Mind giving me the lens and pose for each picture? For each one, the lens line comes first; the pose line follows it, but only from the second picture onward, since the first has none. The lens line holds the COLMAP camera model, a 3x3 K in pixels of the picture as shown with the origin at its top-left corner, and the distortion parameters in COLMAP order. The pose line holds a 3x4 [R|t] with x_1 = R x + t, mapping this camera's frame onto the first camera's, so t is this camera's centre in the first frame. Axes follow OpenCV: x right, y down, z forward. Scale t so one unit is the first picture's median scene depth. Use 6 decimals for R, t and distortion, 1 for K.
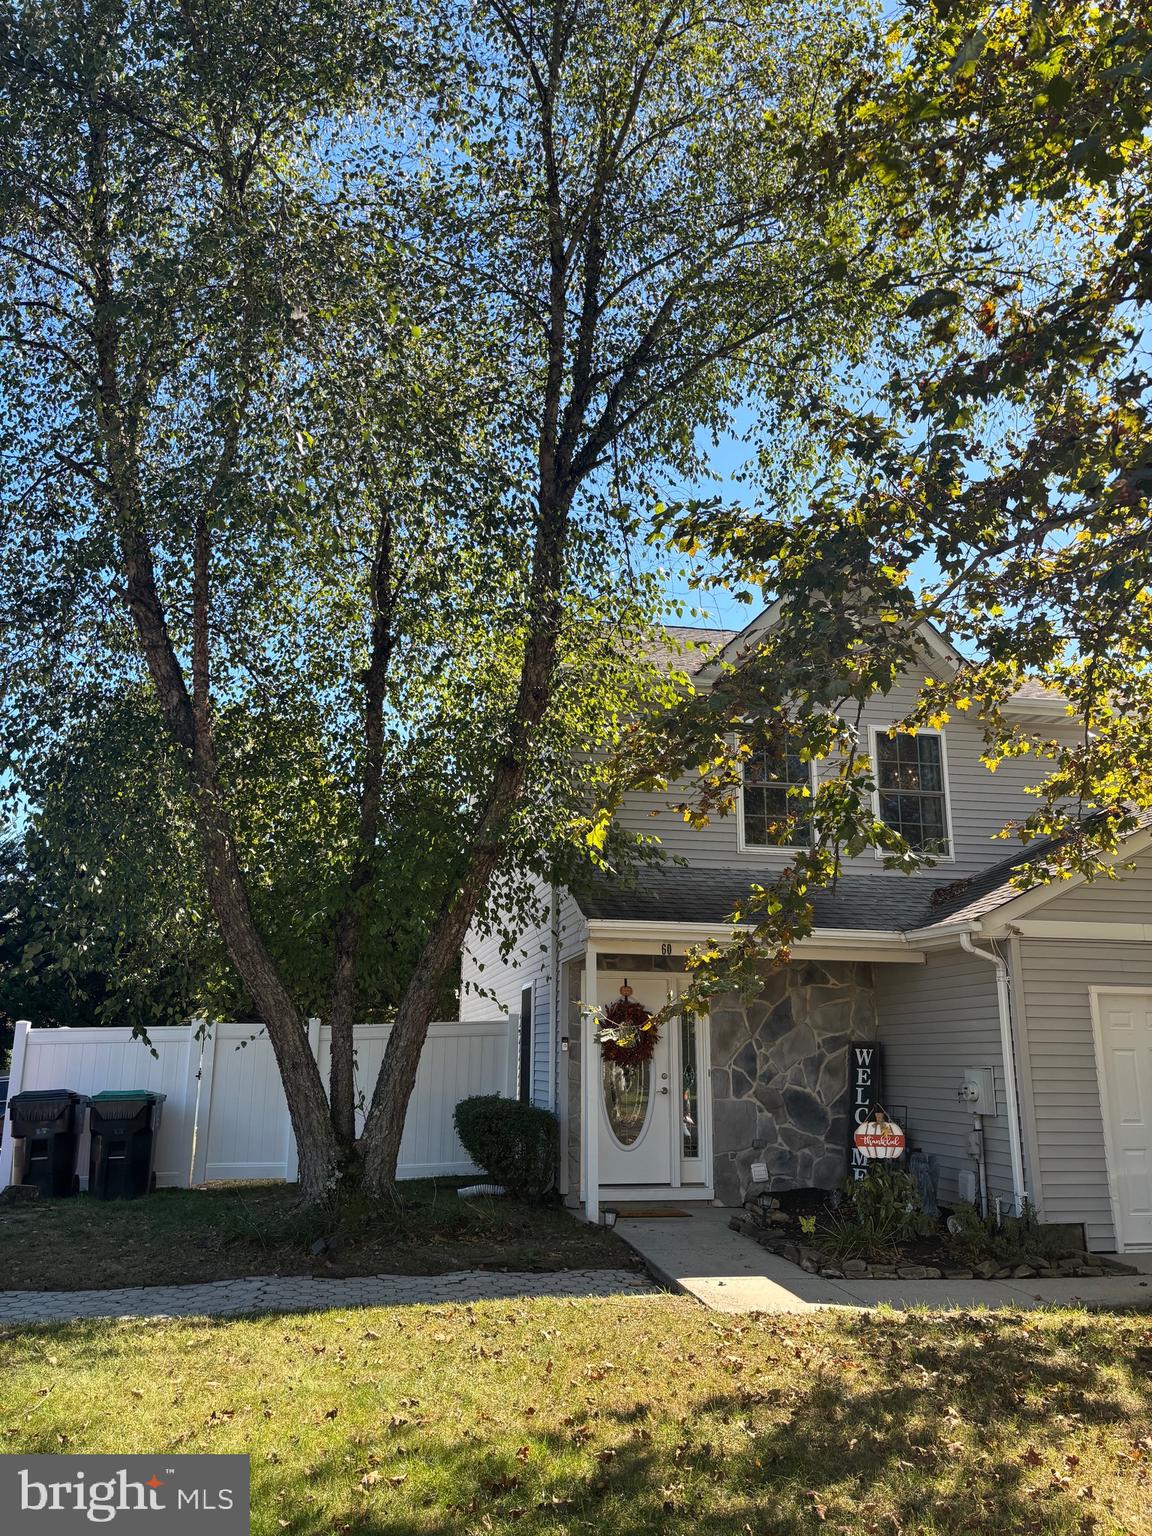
lens RADIAL K [[1162.4, 0, 576.0], [0, 1162.4, 768.0], [0, 0, 1]] dist [0.035272, 0.001158]
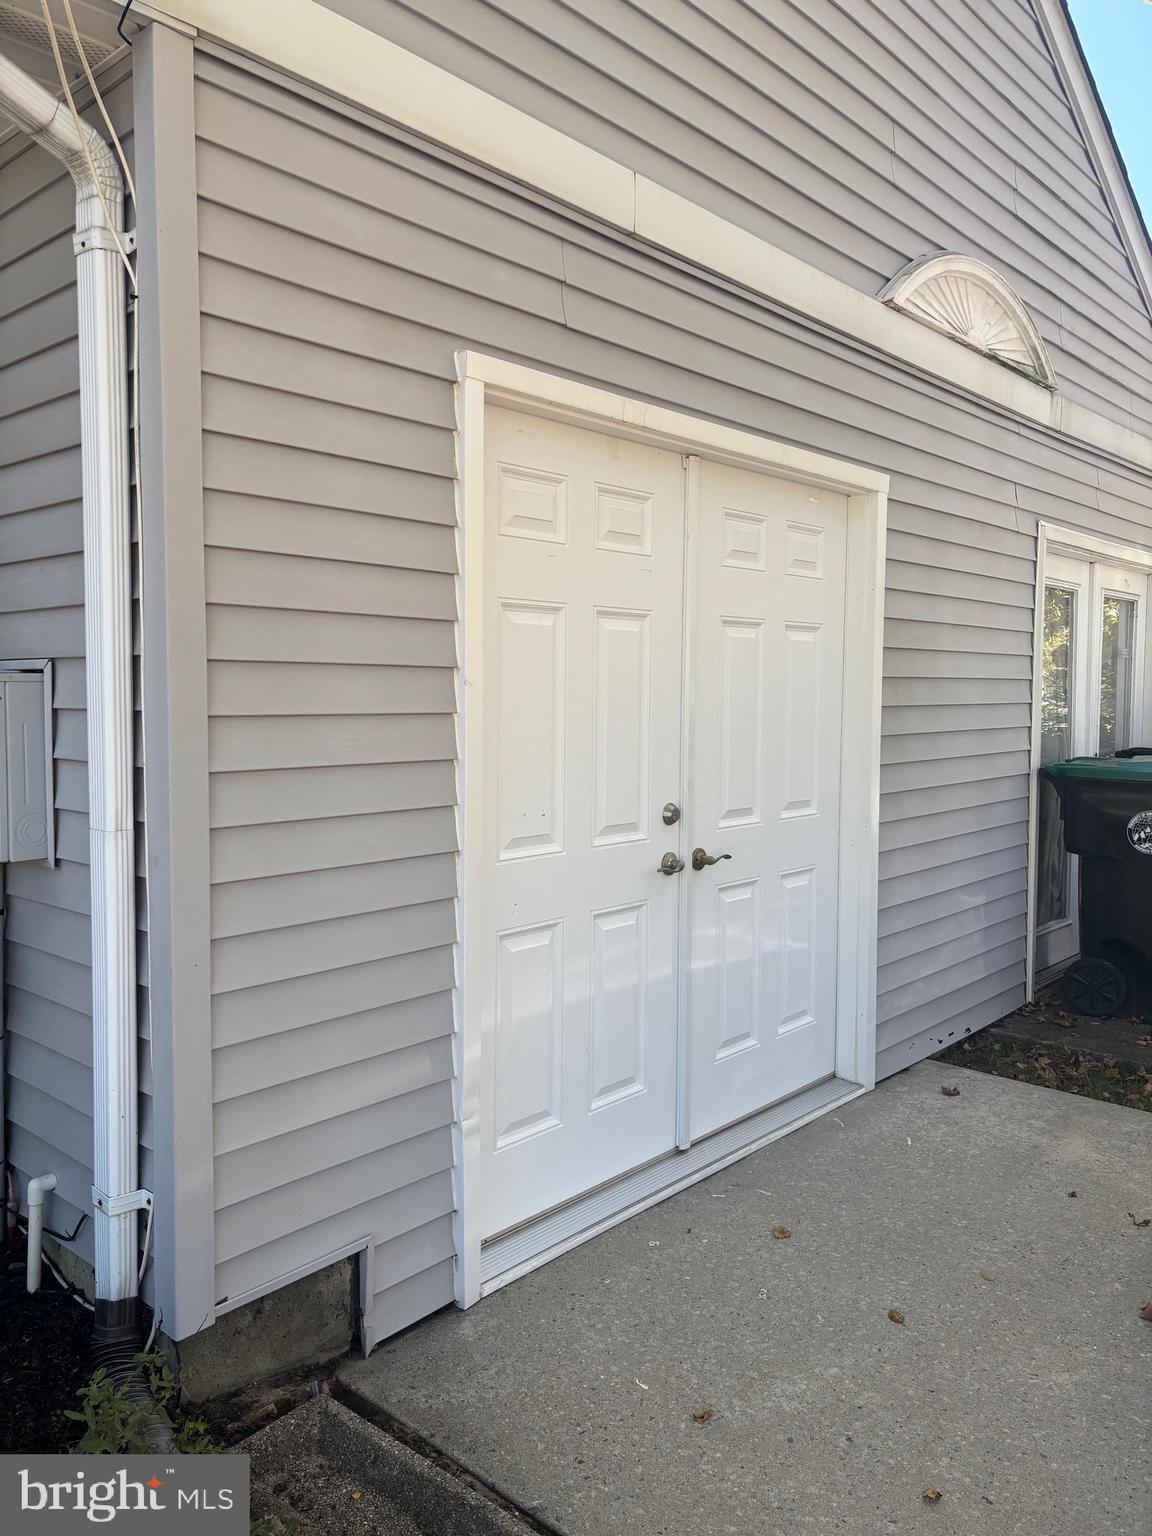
lens RADIAL K [[1162.4, 0, 576.0], [0, 1162.4, 768.0], [0, 0, 1]] dist [0.035272, 0.001158]
pose [[0.801187, -0.040395, 0.597049, 0.305925], [-0.145057, 0.954853, 0.259257, 0.203997], [-0.580567, -0.294319, 0.759156, 0.772401]]
